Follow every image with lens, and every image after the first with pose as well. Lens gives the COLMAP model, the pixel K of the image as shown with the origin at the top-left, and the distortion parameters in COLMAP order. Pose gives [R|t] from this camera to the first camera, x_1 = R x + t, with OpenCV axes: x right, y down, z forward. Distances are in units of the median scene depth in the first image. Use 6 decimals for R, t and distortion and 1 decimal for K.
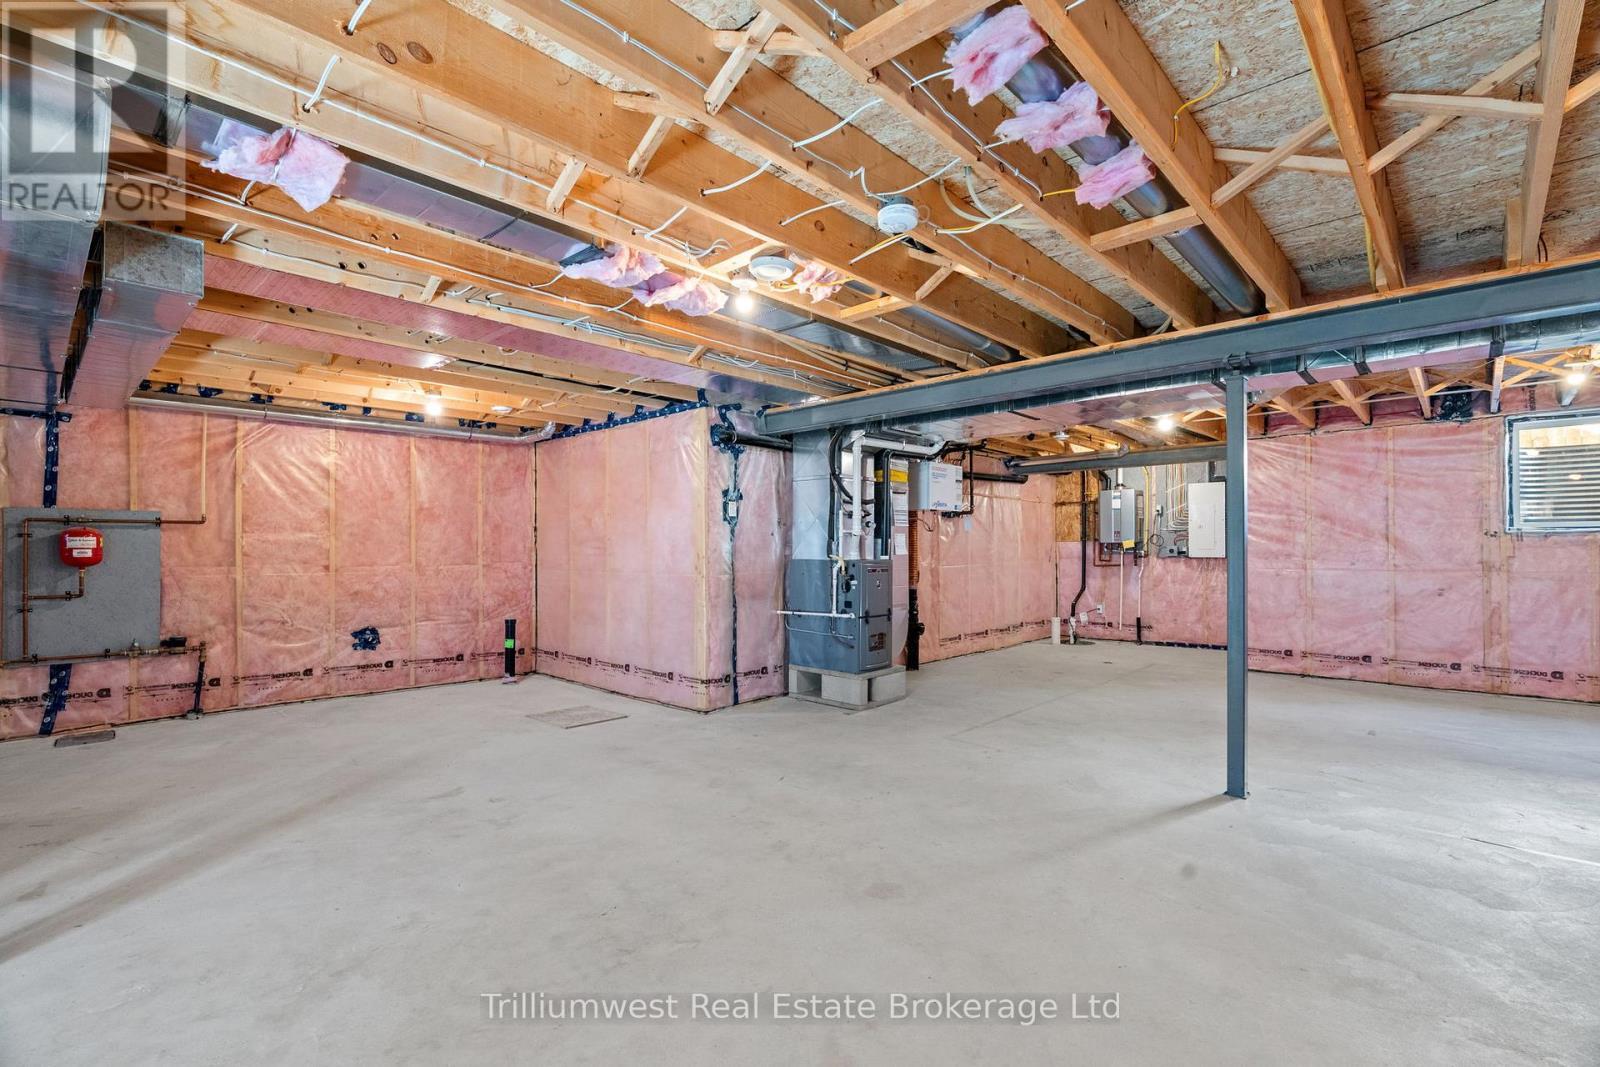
lens RADIAL K [[734.3, 0, 803.5], [0, 734.3, 550.2], [0, 0, 1]] dist [-0.011933, 0.004694]
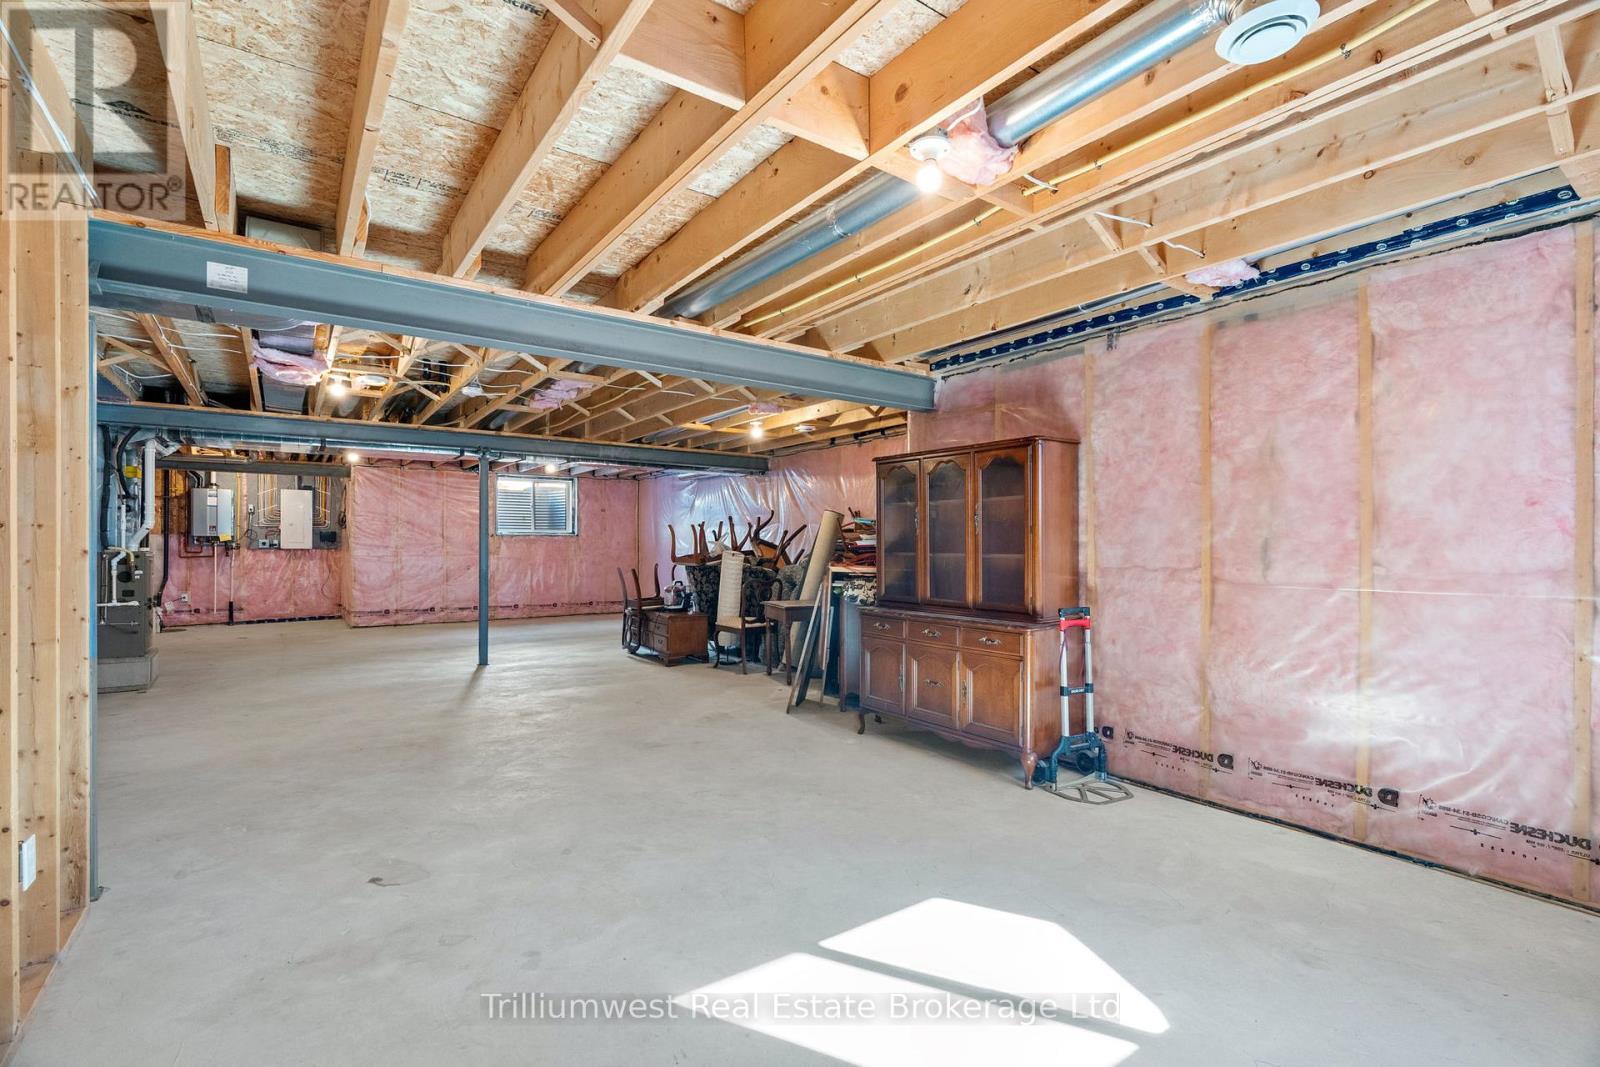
lens RADIAL K [[734.3, 0, 799.1], [0, 734.3, 543.3], [0, 0, 1]] dist [-0.011933, 0.004694]
pose [[0.206438, 0.003376, 0.978454, -0.533243], [-0.003292, 0.999991, -0.002756, 0.000934], [-0.978454, -0.002652, 0.206447, -0.118923]]
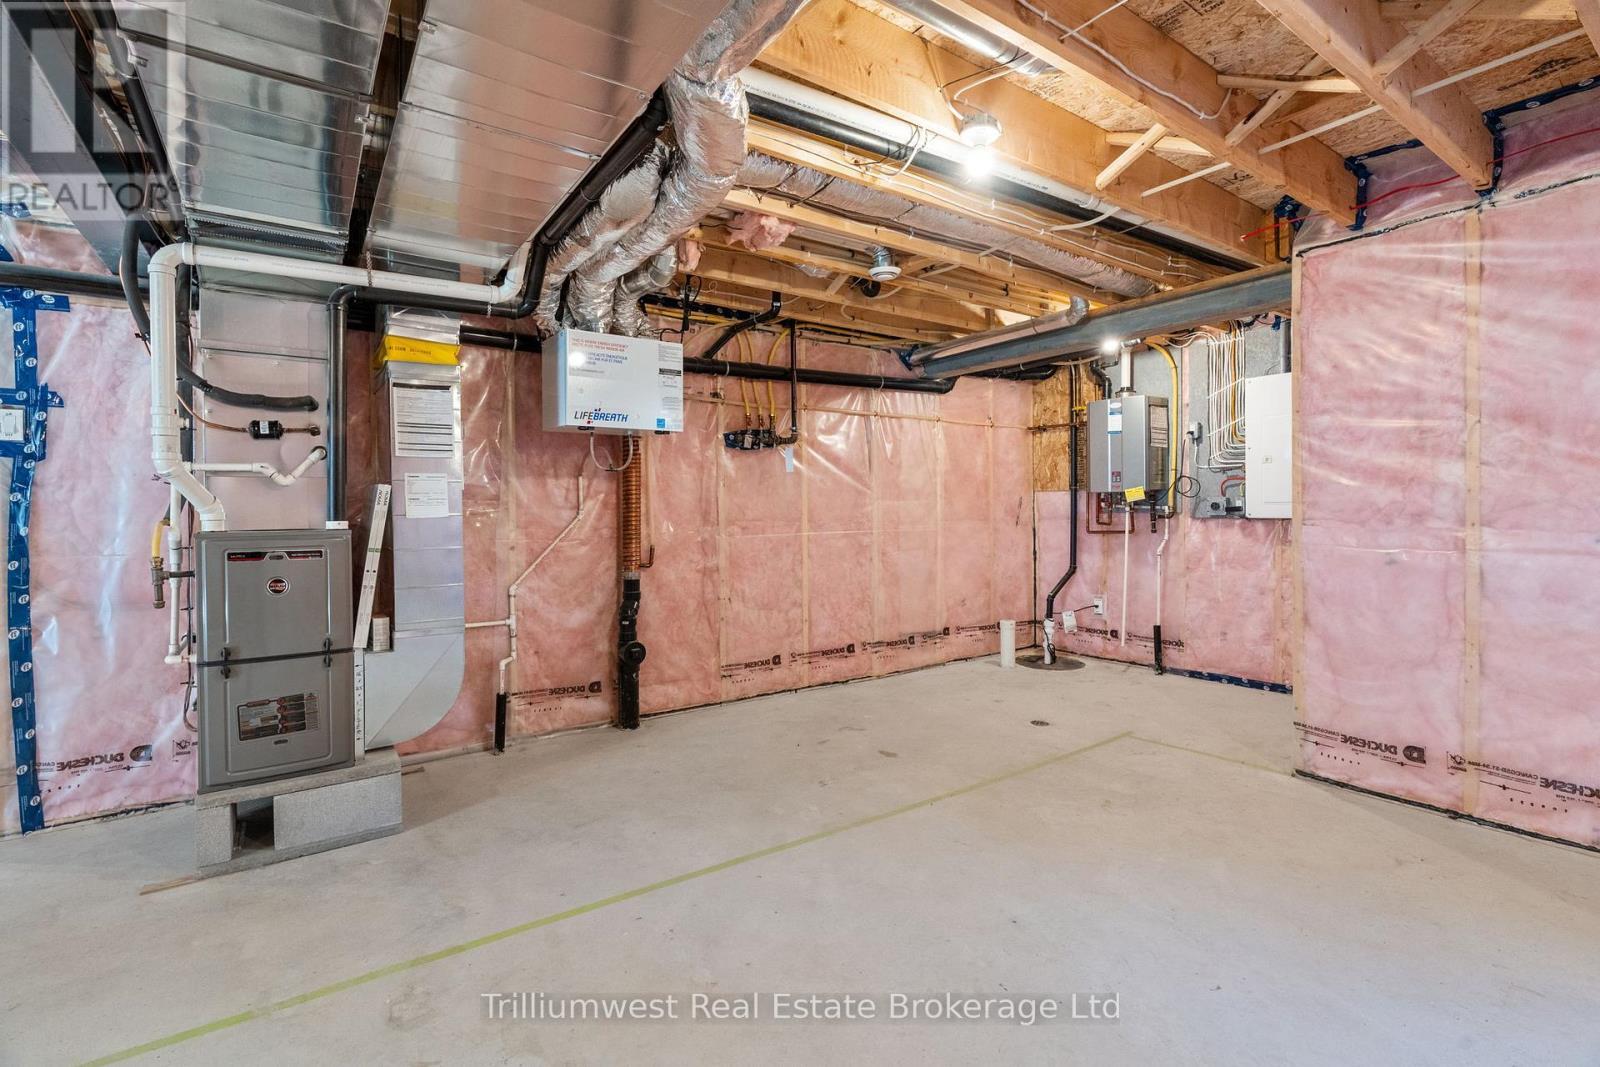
lens RADIAL K [[734.3, 0, 798.8], [0, 734.3, 519.9], [0, 0, 1]] dist [-0.011933, 0.004694]
pose [[0.975911, -0.002363, -0.218155, 0.348294], [0.005994, 0.999854, 0.015984, 0.000824], [0.218085, -0.016907, 0.975783, 0.442108]]
